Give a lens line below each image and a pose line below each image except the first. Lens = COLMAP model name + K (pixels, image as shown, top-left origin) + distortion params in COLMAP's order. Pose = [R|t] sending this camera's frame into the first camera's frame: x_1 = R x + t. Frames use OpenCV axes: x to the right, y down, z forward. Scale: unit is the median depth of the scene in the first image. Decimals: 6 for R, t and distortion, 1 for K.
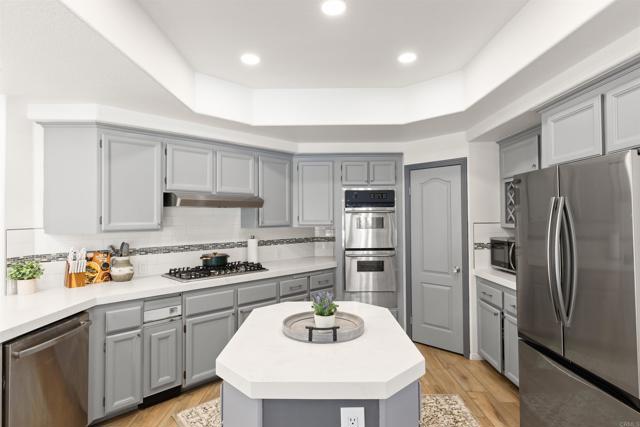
lens RADIAL K [[347.4, 0, 321.9], [0, 347.4, 211.7], [0, 0, 1]] dist [0.001013, -0.001467]
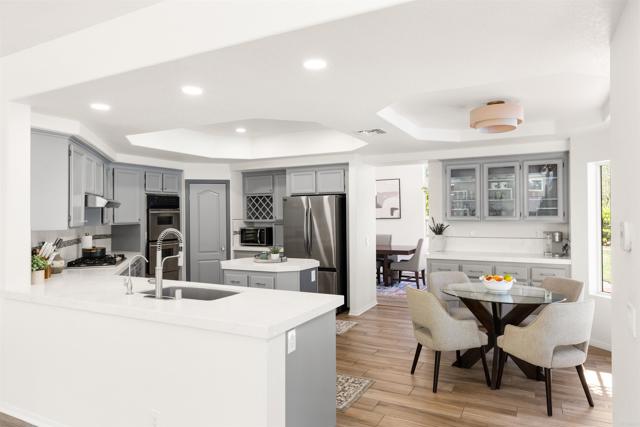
lens RADIAL K [[407.3, 0, 319.9], [0, 407.3, 214.2], [0, 0, 1]] dist [0.005726, 0.002238]
pose [[0.465688, 0.003410, 0.884943, -1.211702], [-0.009790, 0.999951, 0.001299, 0.001182], [-0.884895, -0.009268, 0.465698, -0.322441]]
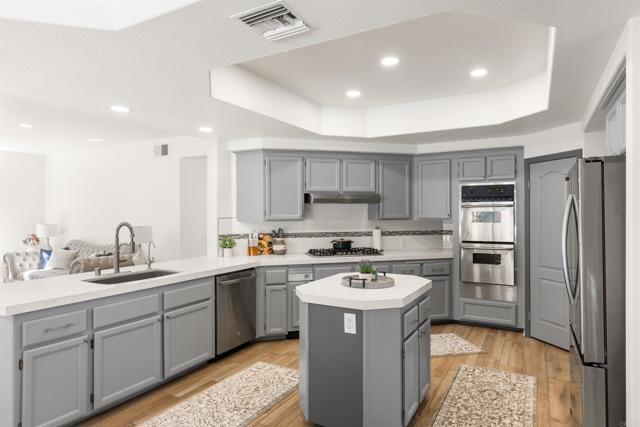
lens RADIAL K [[394.5, 0, 318.4], [0, 394.5, 210.5], [0, 0, 1]] dist [-0.009483, -0.001956]
pose [[0.870324, 0.001964, -0.492476, 0.347535], [0.005569, 0.999889, 0.013829, -0.007545], [0.492448, -0.014779, 0.870216, -0.325697]]
